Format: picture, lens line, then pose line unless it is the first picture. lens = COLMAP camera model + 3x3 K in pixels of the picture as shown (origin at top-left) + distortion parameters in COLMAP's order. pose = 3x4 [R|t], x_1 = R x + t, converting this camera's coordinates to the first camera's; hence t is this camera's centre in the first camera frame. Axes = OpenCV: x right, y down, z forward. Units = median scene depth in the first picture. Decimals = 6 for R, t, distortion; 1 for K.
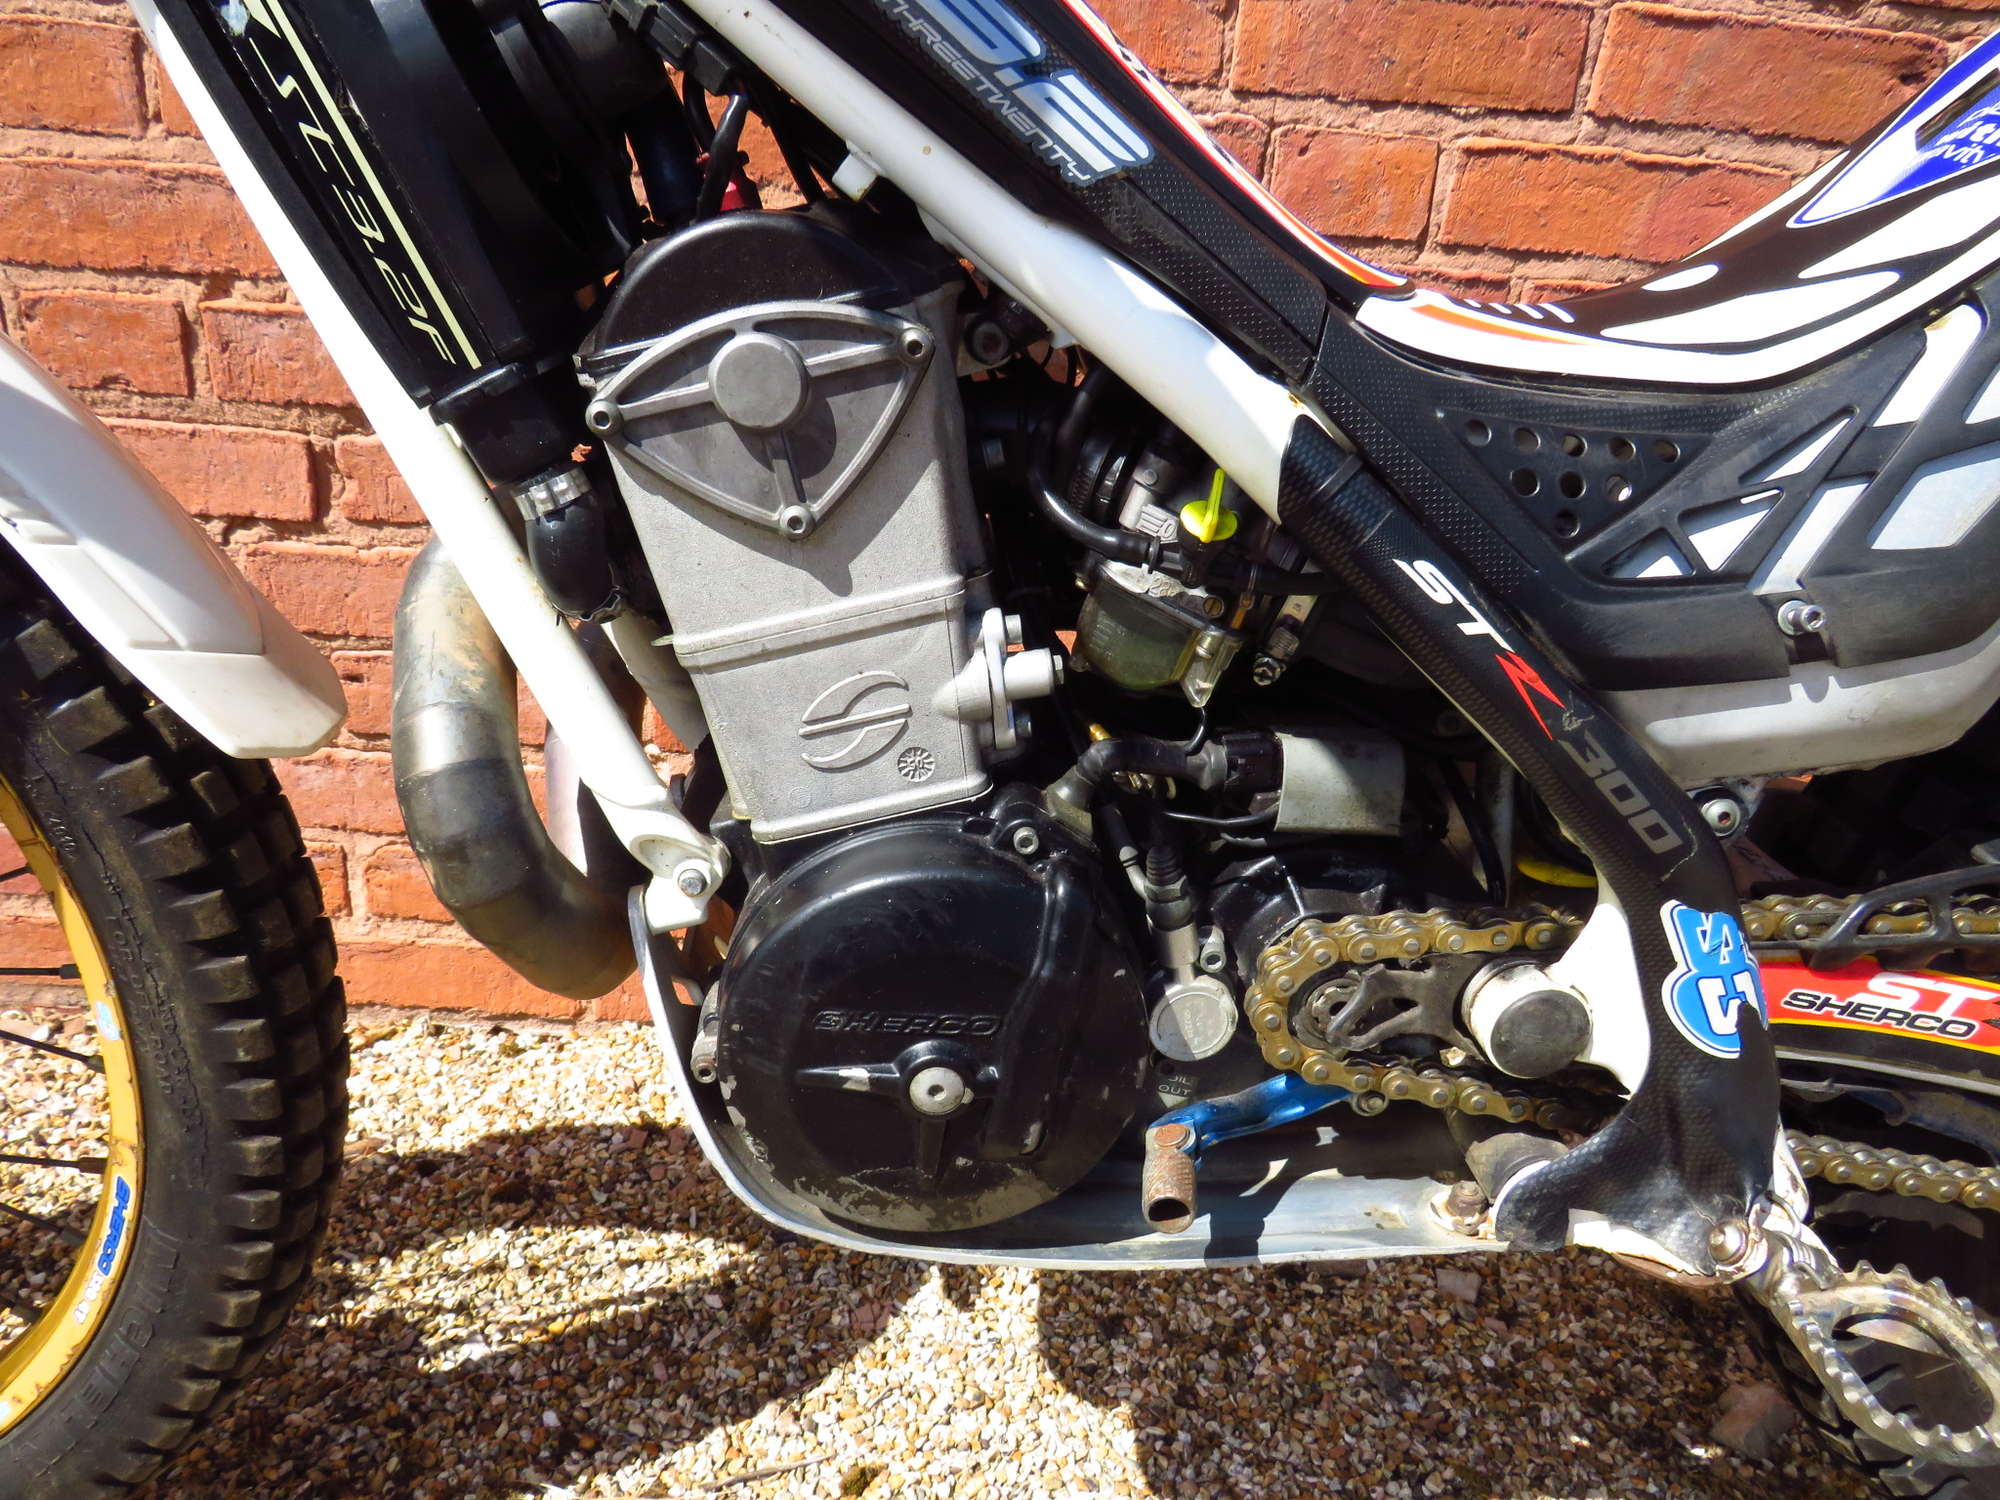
lens RADIAL K [[1407.3, 0, 990.4], [0, 1407.3, 751.1], [0, 0, 1]] dist [-0.024449, -0.003793]
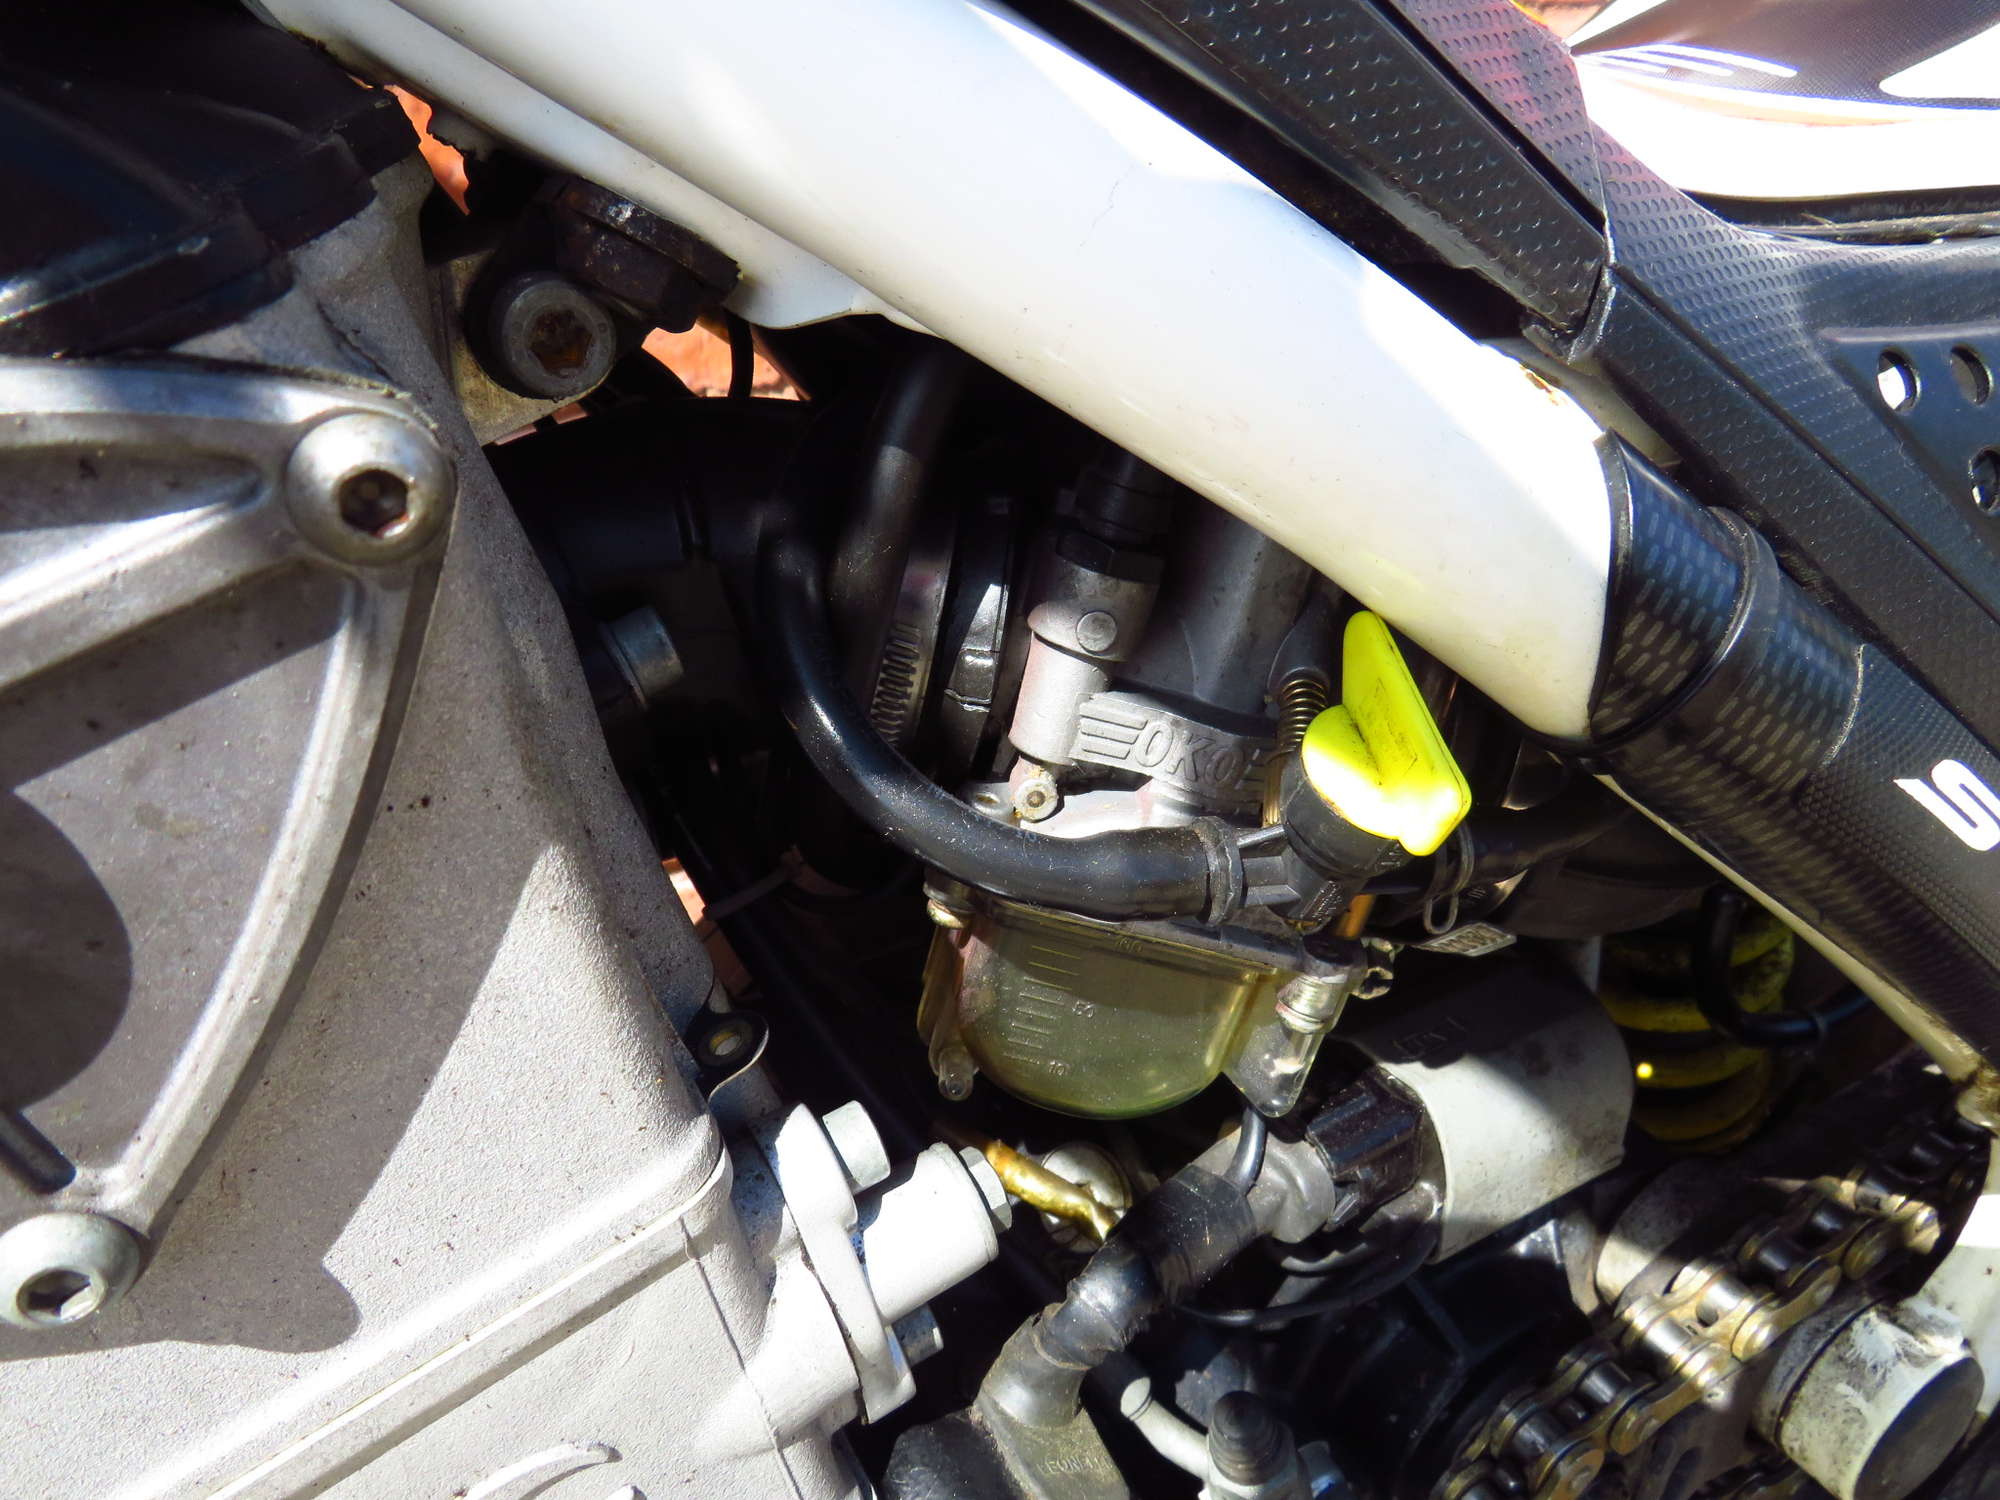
lens RADIAL K [[1407.3, 0, 975.4], [0, 1407.3, 752.3], [0, 0, 1]] dist [-0.024449, -0.003793]
pose [[0.906177, -0.270598, 0.324993, -0.041788], [0.231511, 0.960527, 0.154239, -0.216748], [-0.353902, -0.064528, 0.933054, 0.629231]]
